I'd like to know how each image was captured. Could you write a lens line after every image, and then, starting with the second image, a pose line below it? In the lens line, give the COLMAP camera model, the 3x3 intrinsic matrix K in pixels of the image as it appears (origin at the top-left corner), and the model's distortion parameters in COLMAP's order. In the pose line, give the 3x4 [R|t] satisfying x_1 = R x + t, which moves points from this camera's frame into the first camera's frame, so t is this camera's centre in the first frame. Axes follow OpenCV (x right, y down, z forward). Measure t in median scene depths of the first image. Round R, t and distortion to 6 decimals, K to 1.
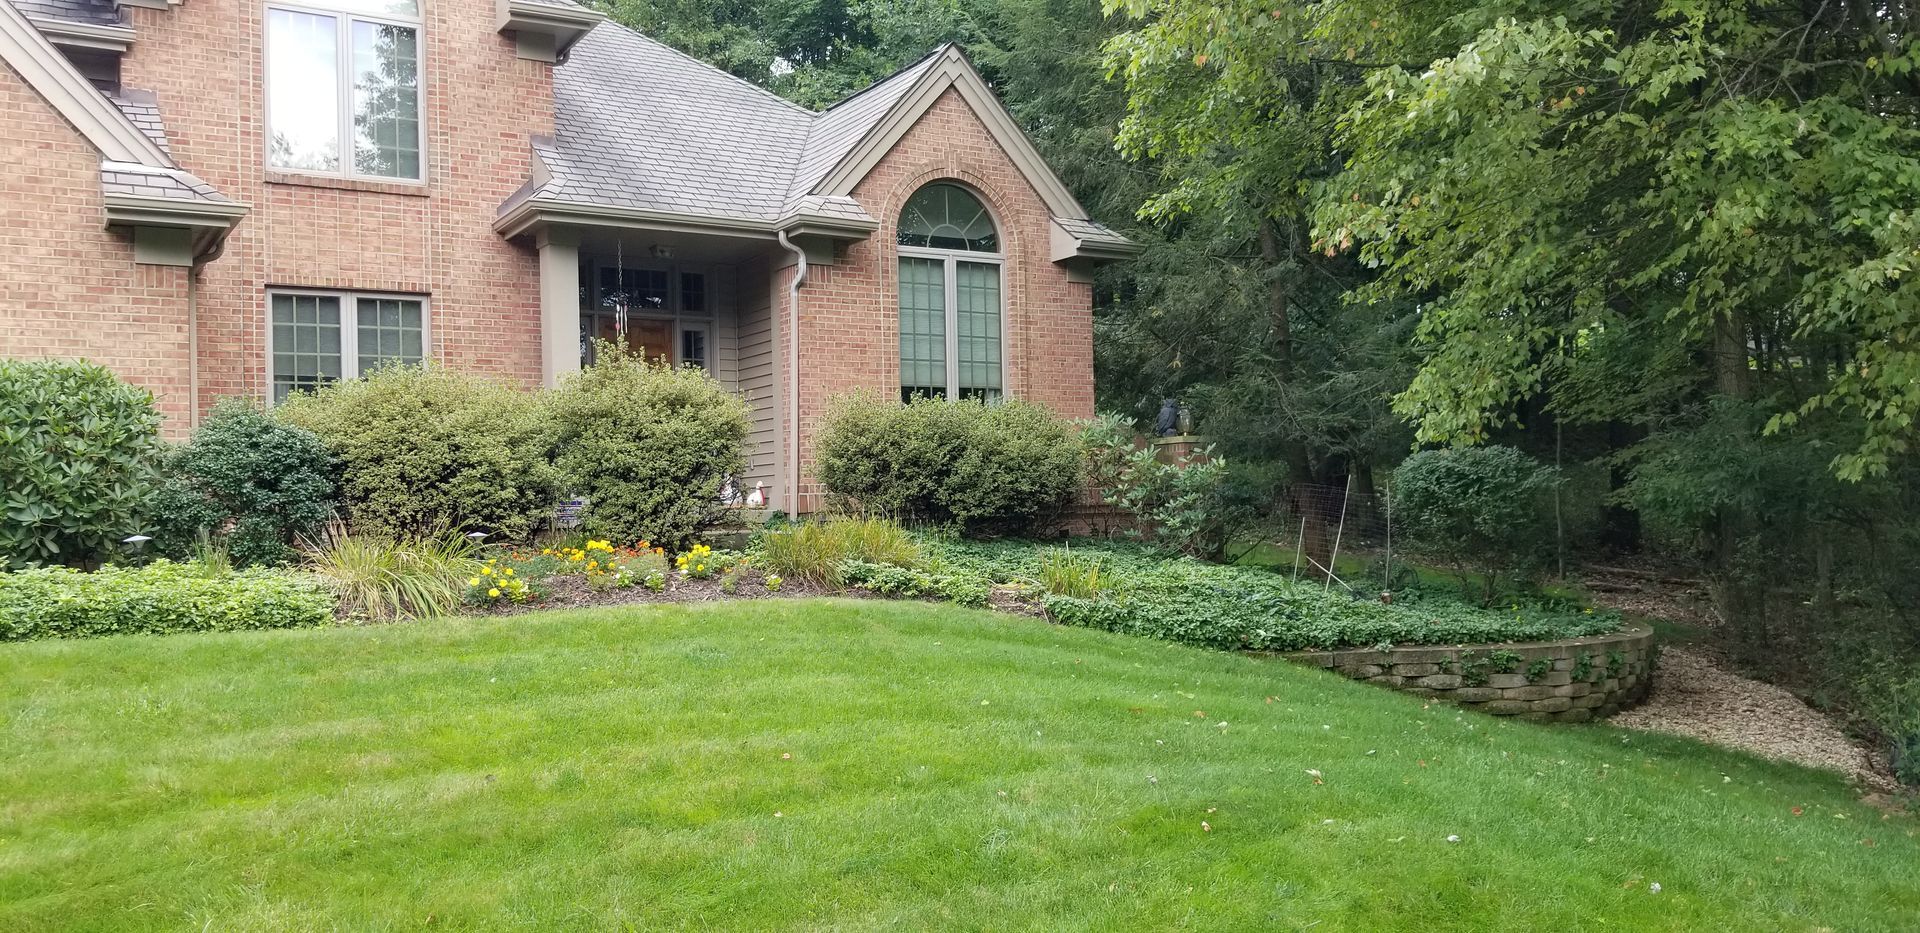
lens RADIAL K [[1488.3, 0, 940.5], [0, 1488.3, 465.0], [0, 0, 1]] dist [0.053722, -0.096944]
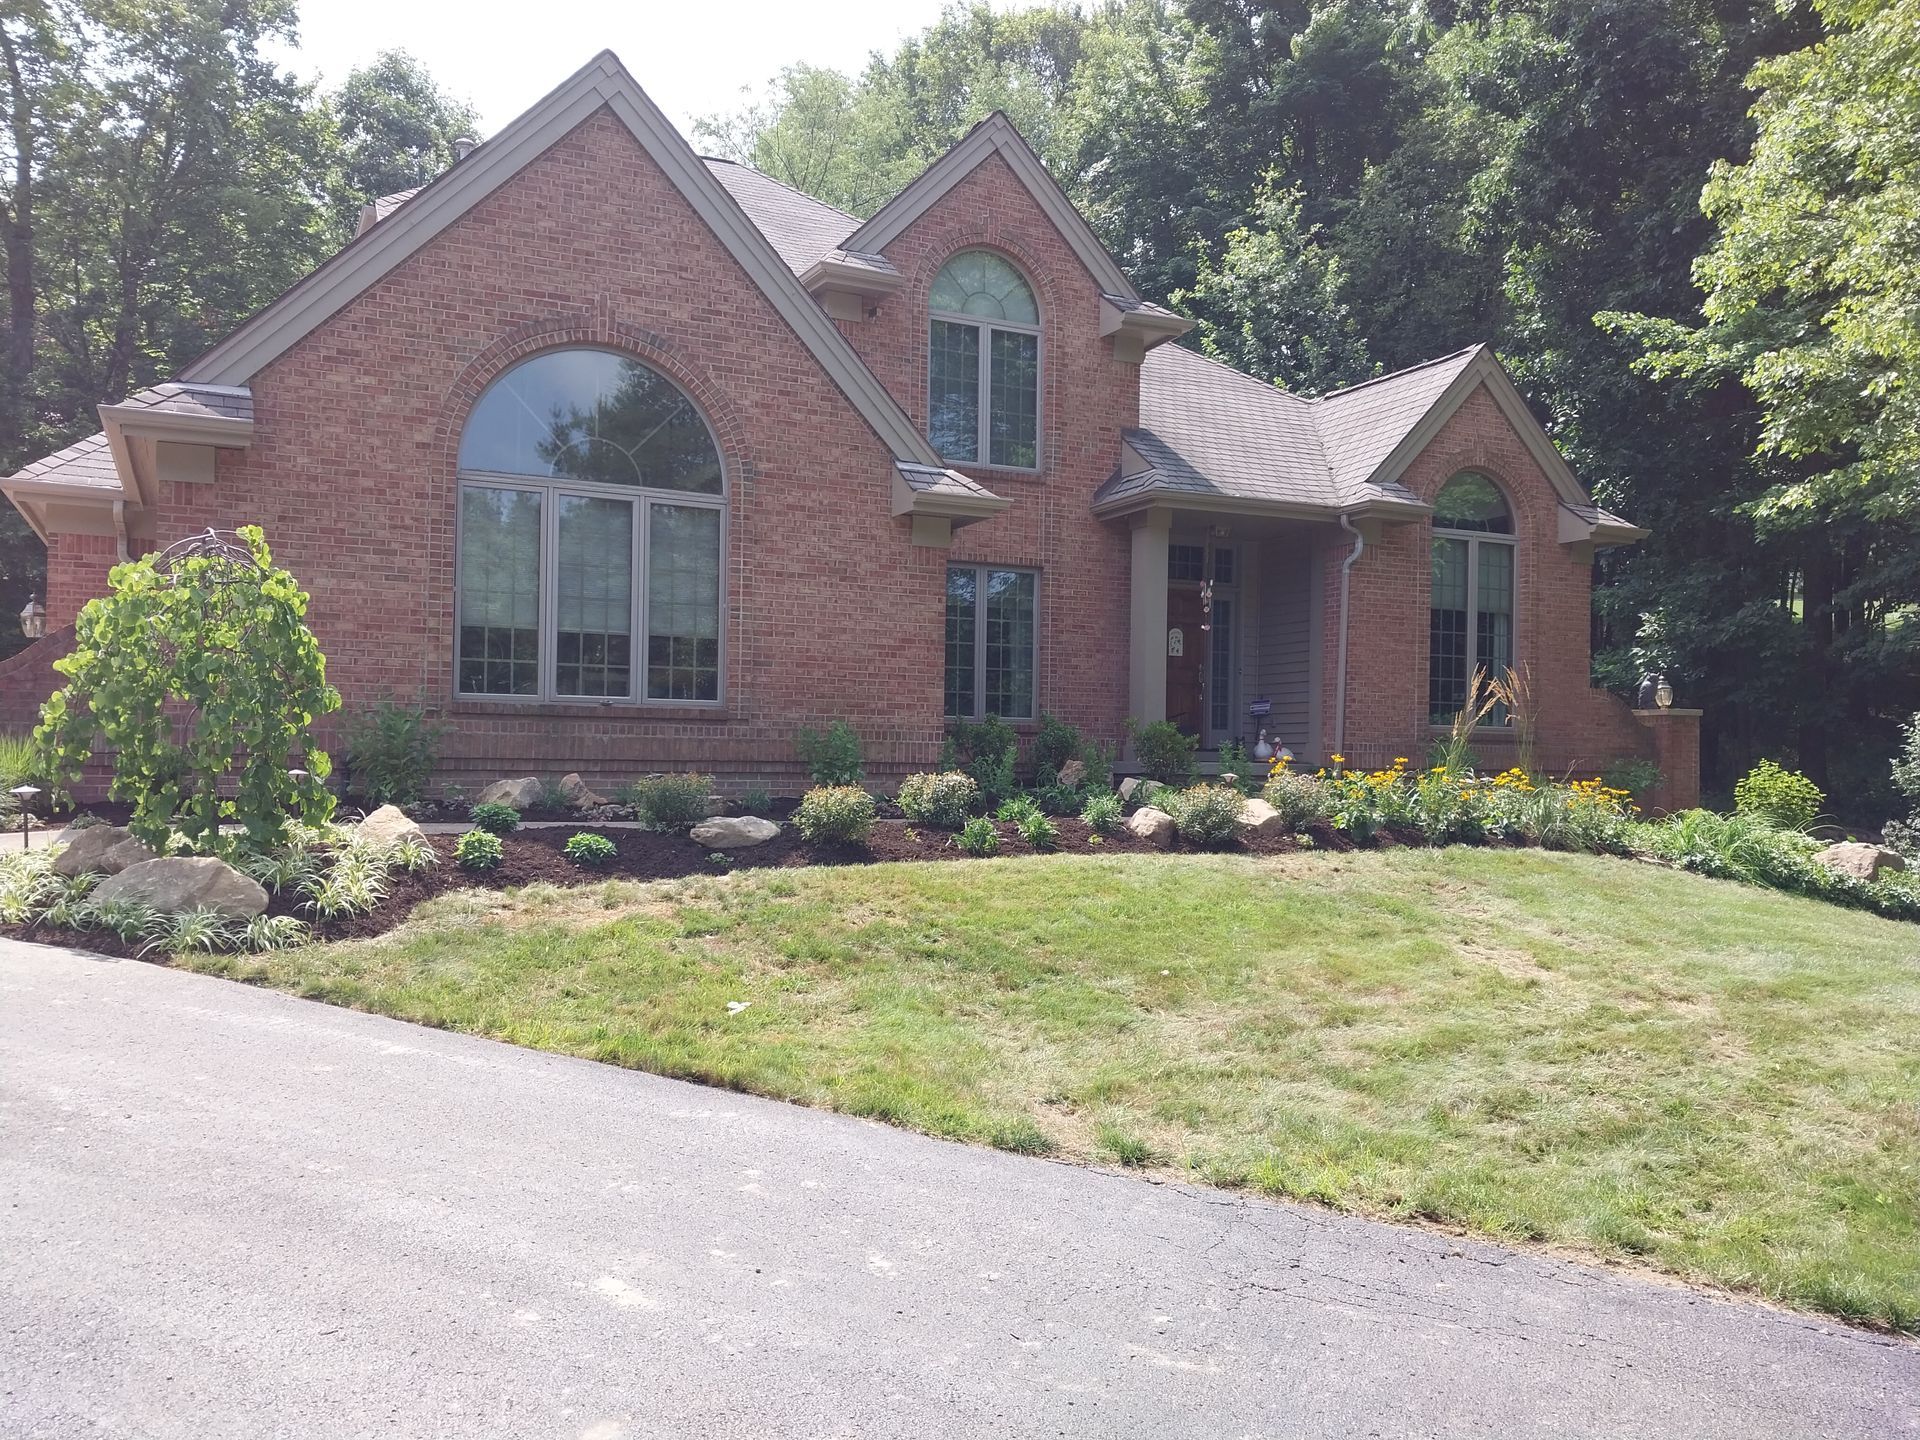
lens RADIAL K [[1523.7, 0, 958.4], [0, 1523.7, 744.3], [0, 0, 1]] dist [0.068524, -0.116691]
pose [[0.994597, 0.032602, -0.098561, -0.384414], [-0.031160, 0.999384, 0.016132, 0.006181], [0.099026, -0.012974, 0.995000, -0.236769]]
